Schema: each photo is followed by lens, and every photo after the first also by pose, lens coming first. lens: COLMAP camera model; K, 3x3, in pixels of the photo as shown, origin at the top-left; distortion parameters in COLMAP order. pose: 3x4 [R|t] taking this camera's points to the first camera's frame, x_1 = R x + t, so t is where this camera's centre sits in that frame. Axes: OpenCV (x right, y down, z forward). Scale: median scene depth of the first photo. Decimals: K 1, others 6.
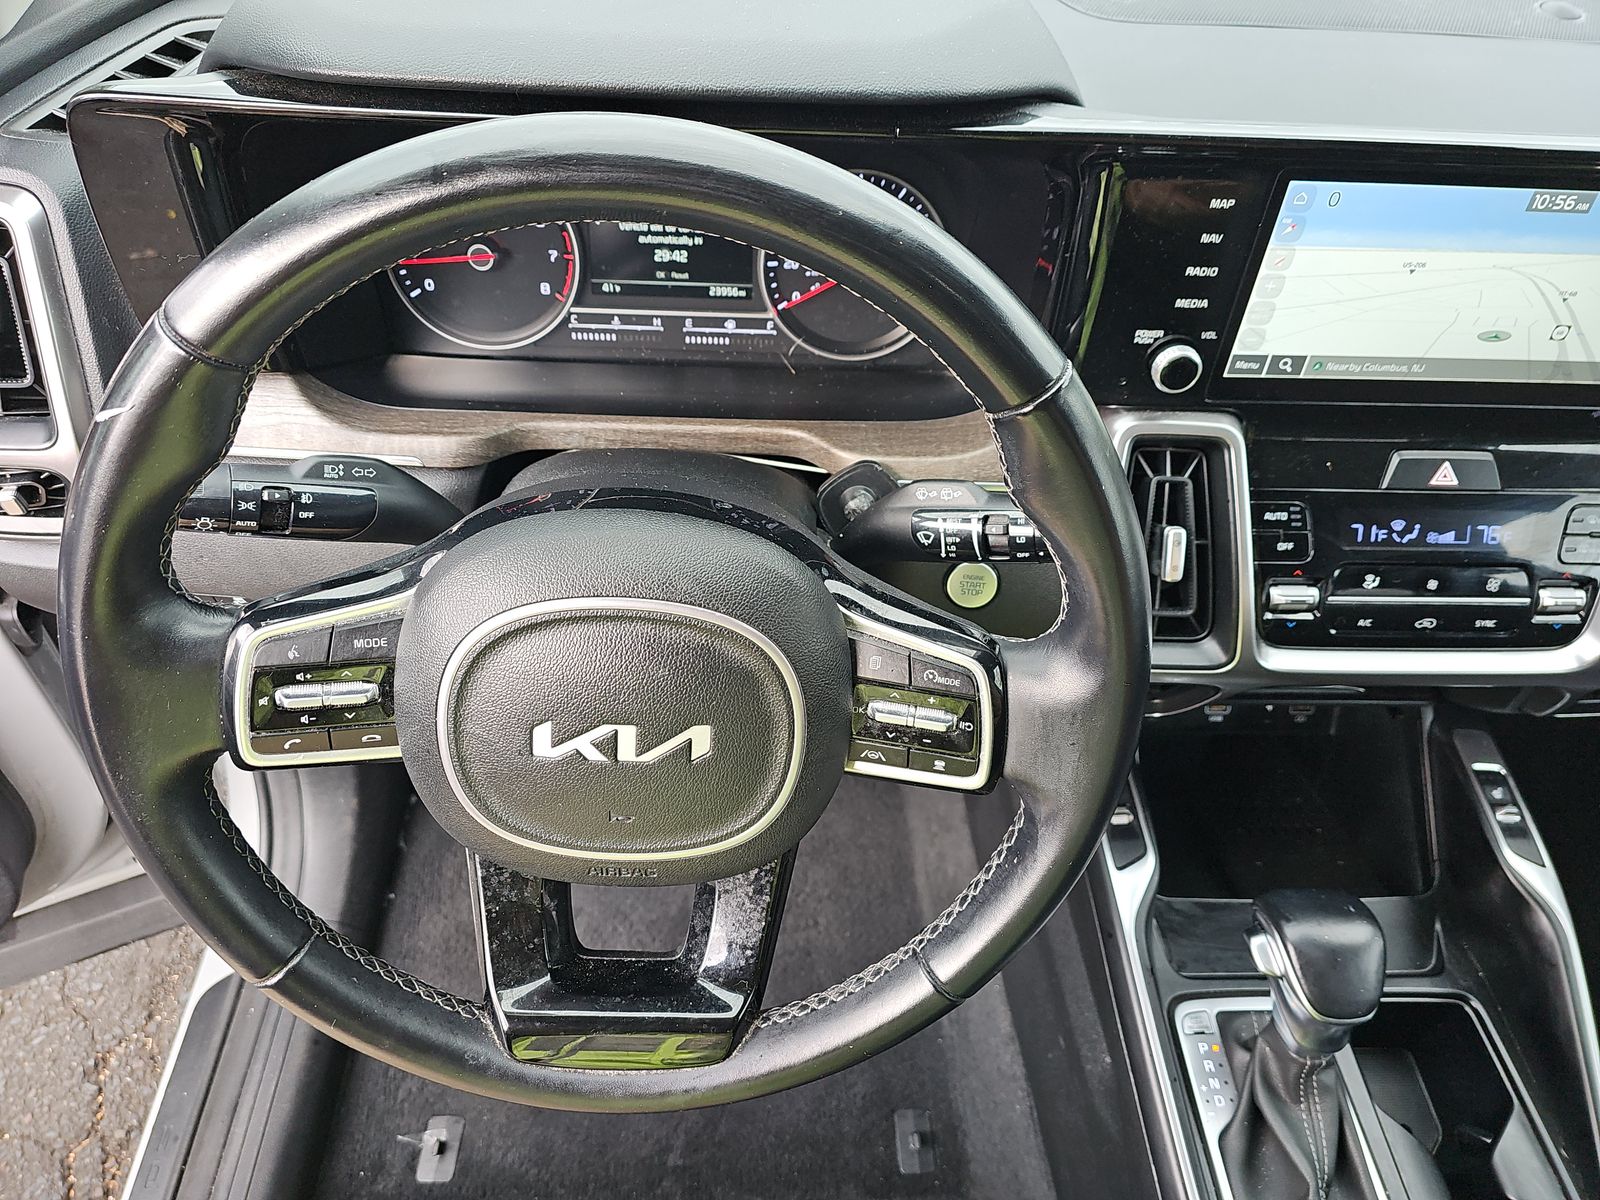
lens RADIAL K [[1095.3, 0, 803.9], [0, 1095.3, 605.2], [0, 0, 1]] dist [0.058978, -0.065140]
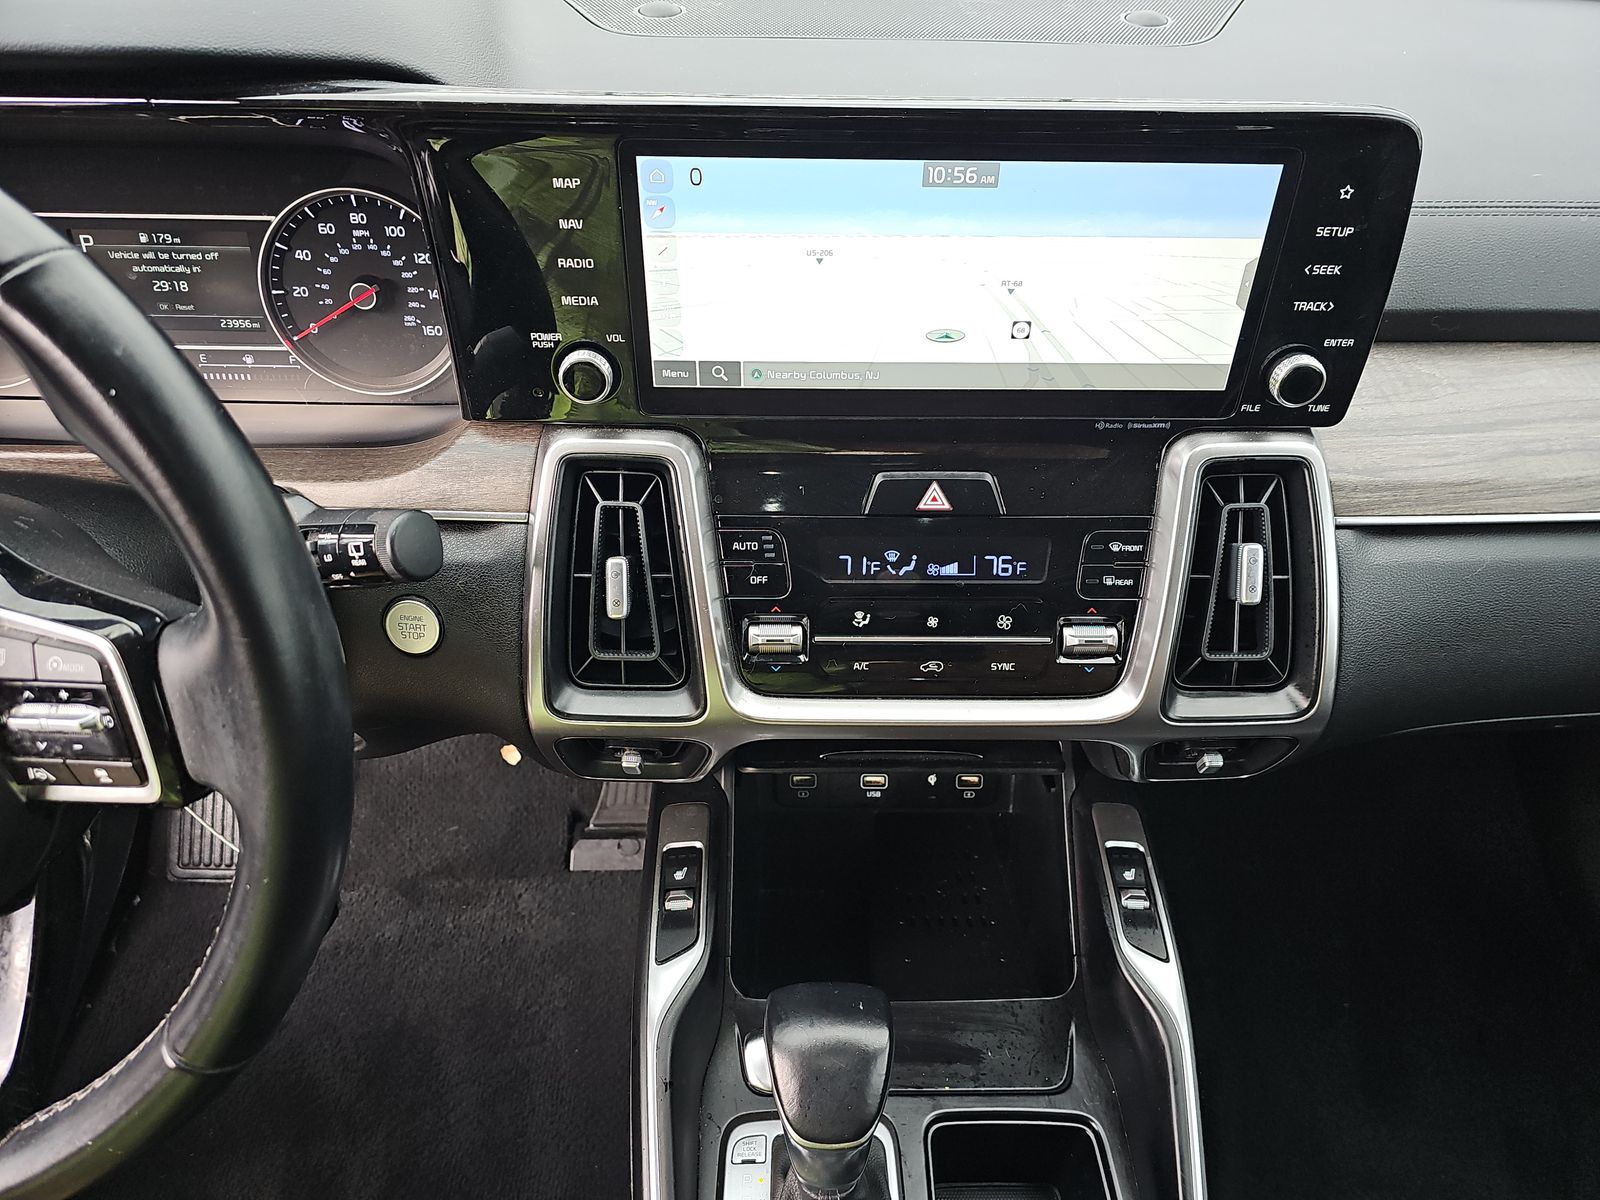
lens RADIAL K [[1095.3, 0, 803.9], [0, 1095.3, 605.2], [0, 0, 1]] dist [0.058978, -0.065140]
pose [[0.999264, -0.011576, -0.036579, 0.452931], [0.007817, 0.994827, -0.101282, 0.050099], [0.037562, 0.100921, 0.994185, 0.120868]]
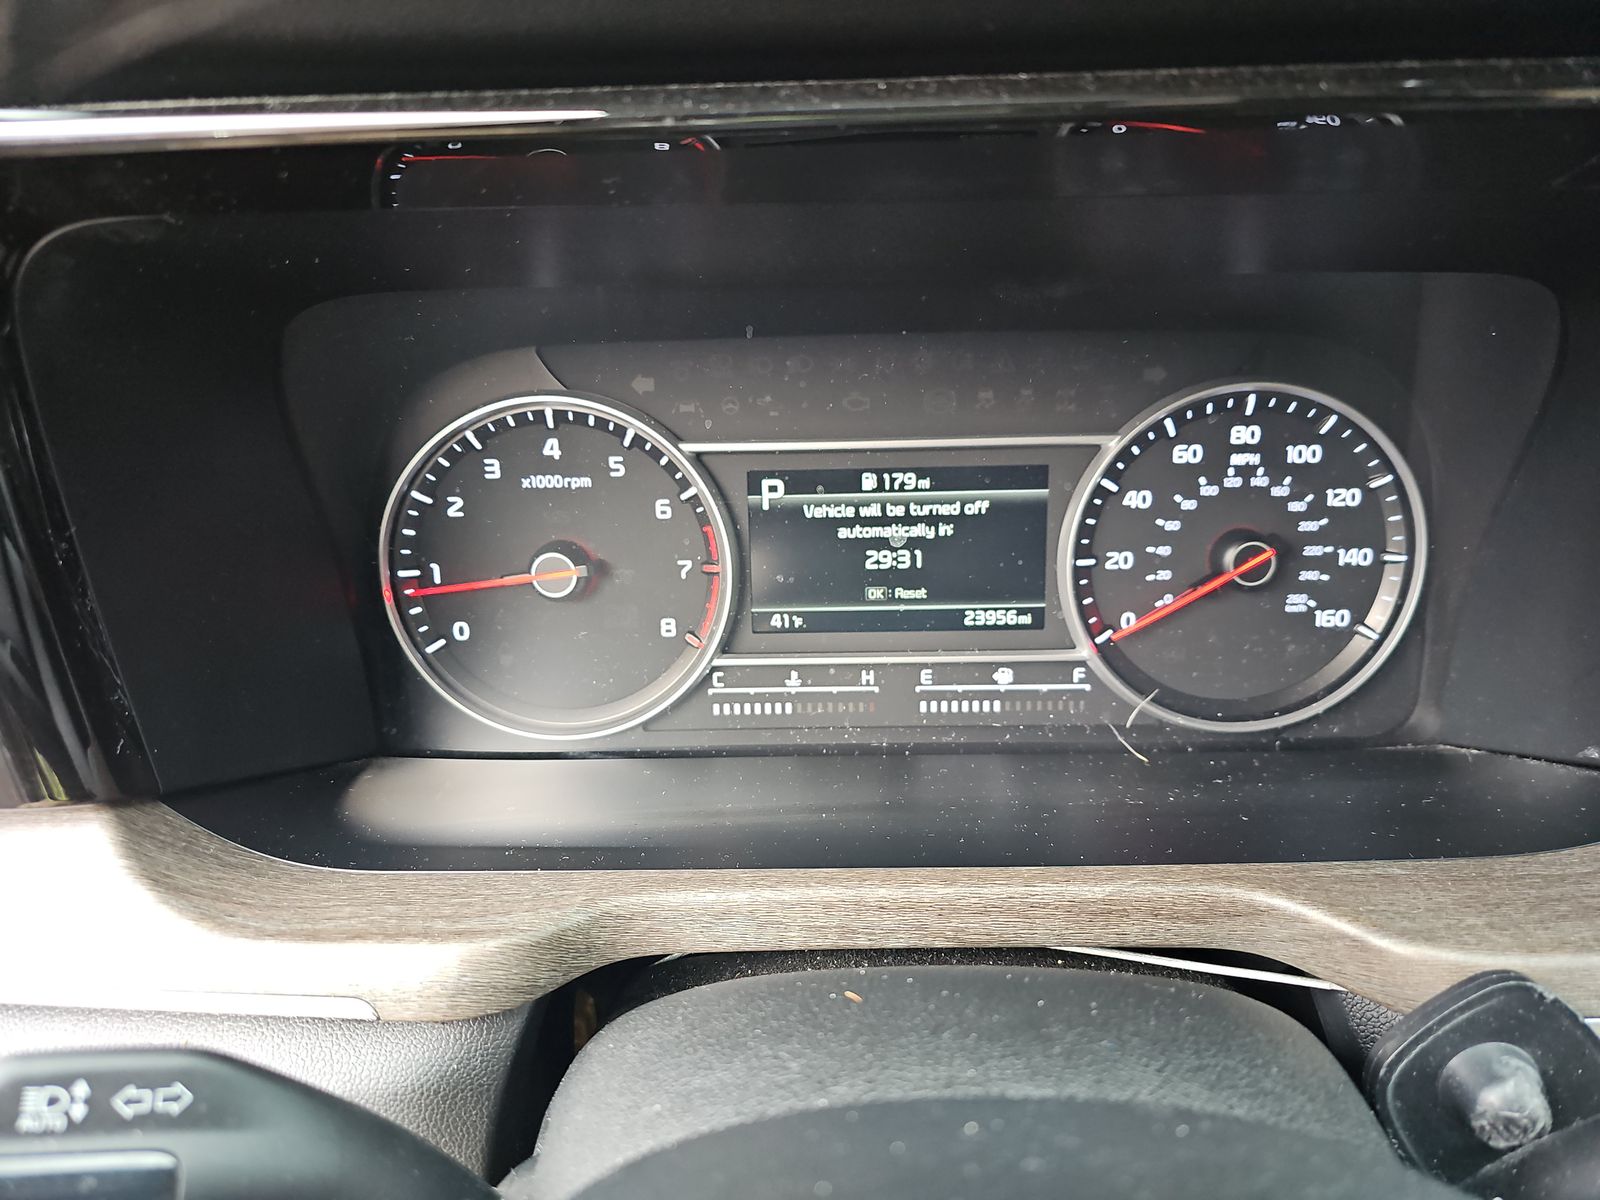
lens RADIAL K [[1070.0, 0, 801.2], [0, 1070.0, 633.6], [0, 0, 1]] dist [0.053848, -0.134315]
pose [[0.996402, -0.047645, -0.070088, -0.134464], [0.022268, 0.945136, -0.325918, -0.111945], [0.081771, 0.323185, 0.942796, 0.516794]]
